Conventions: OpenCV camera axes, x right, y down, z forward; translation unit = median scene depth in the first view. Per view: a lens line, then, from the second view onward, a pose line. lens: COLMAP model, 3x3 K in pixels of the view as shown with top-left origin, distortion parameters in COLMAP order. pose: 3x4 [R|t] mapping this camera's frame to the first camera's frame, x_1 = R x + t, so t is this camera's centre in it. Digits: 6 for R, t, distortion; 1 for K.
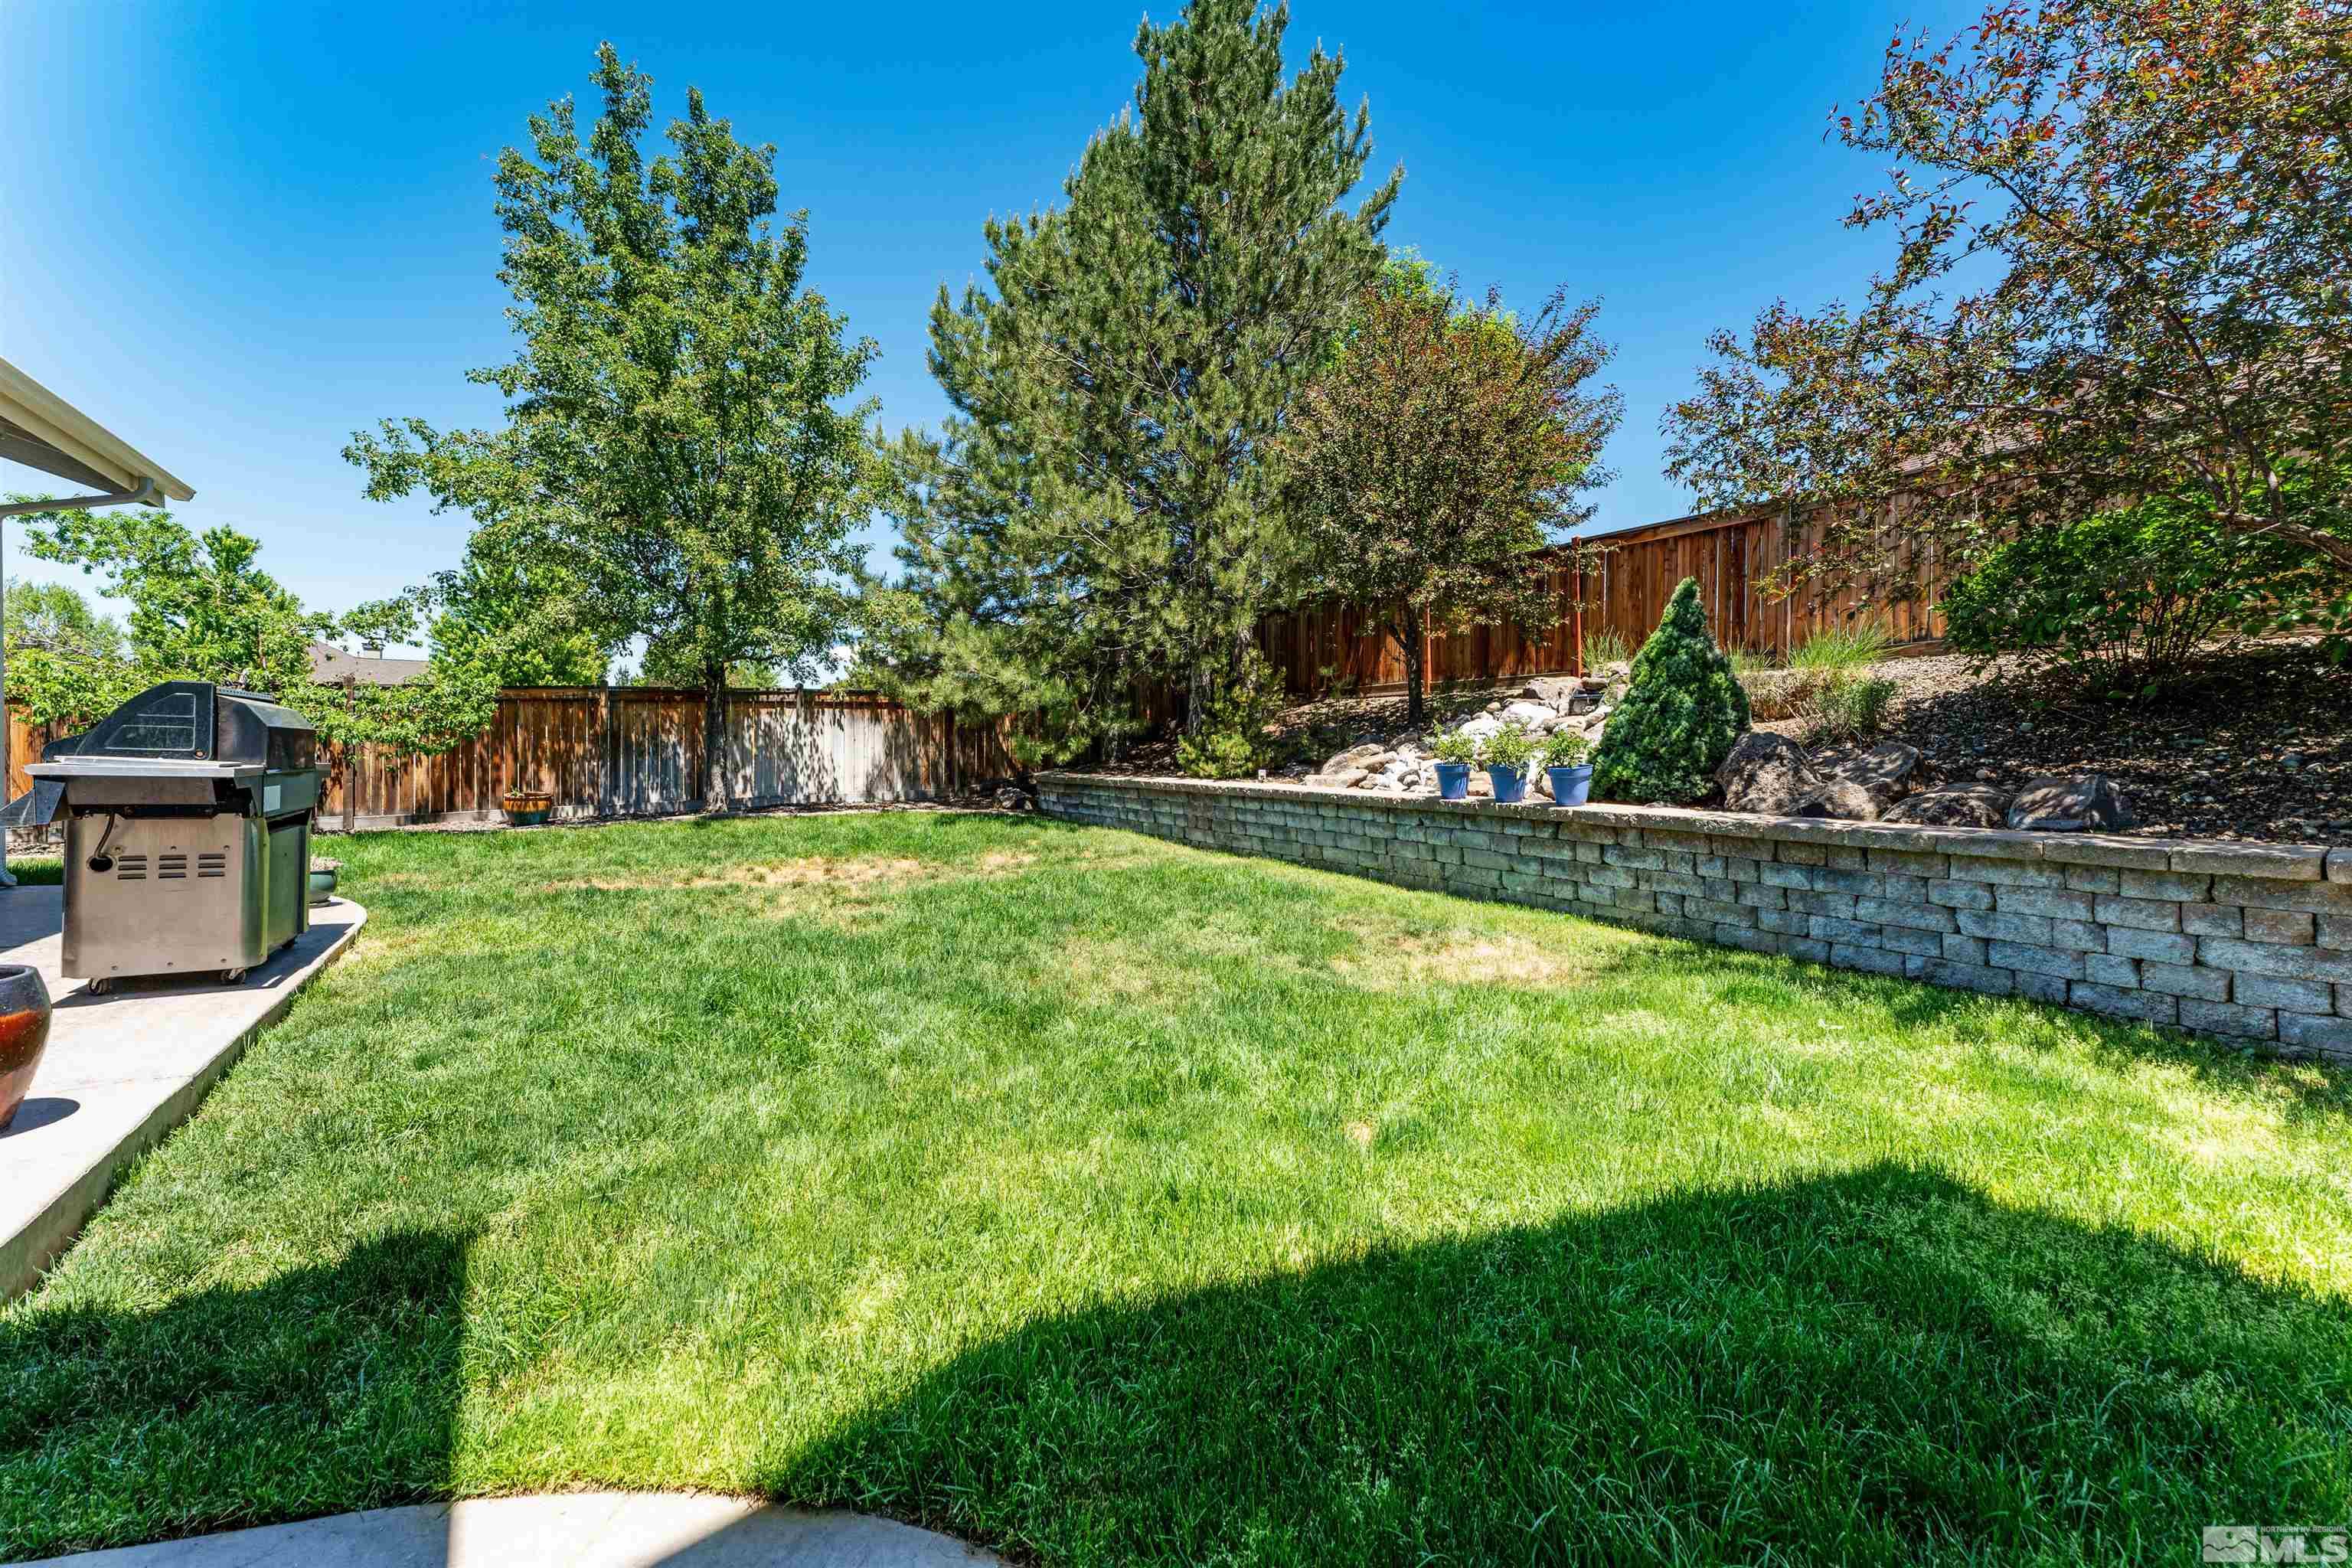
lens RADIAL K [[936.0, 0, 1194.3], [0, 936.0, 744.5], [0, 0, 1]] dist [0.000667, -0.000715]
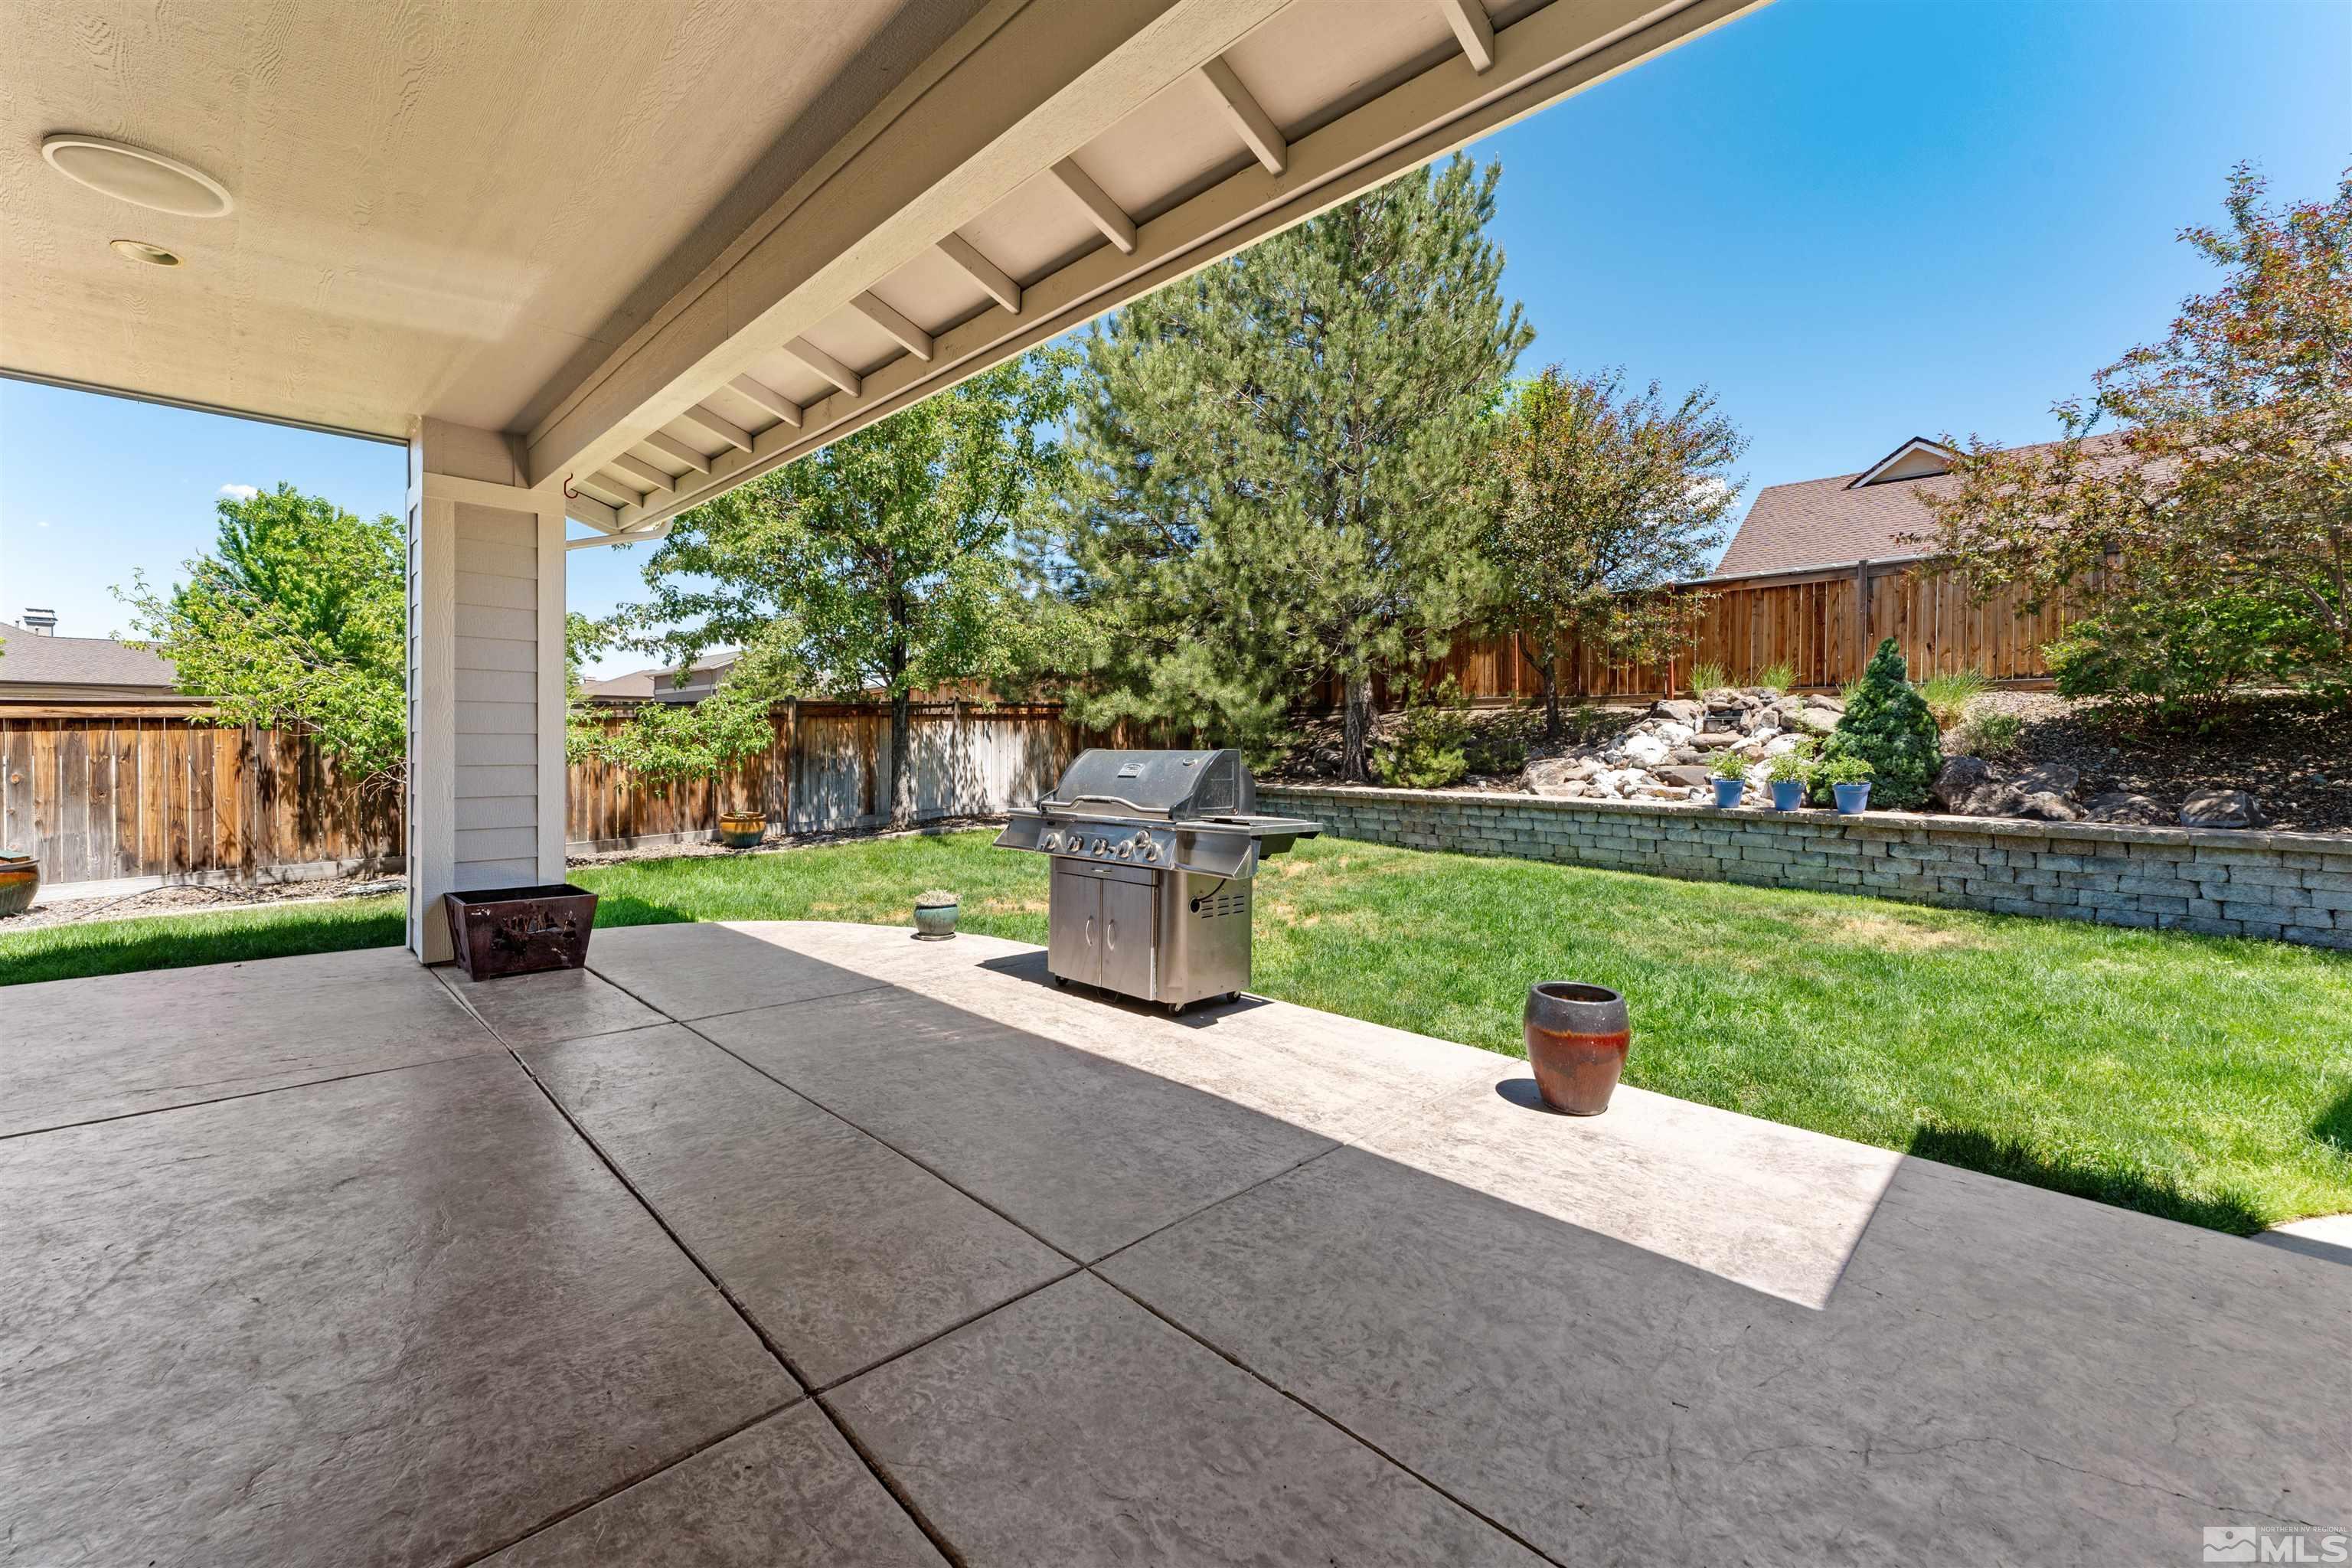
lens RADIAL K [[936.0, 0, 1197.6], [0, 936.0, 747.3], [0, 0, 1]] dist [0.000667, -0.000715]
pose [[0.975369, -0.004622, 0.220531, -0.687995], [0.001593, 0.999902, 0.013911, -0.041292], [-0.220573, -0.013217, 0.975281, -0.071306]]
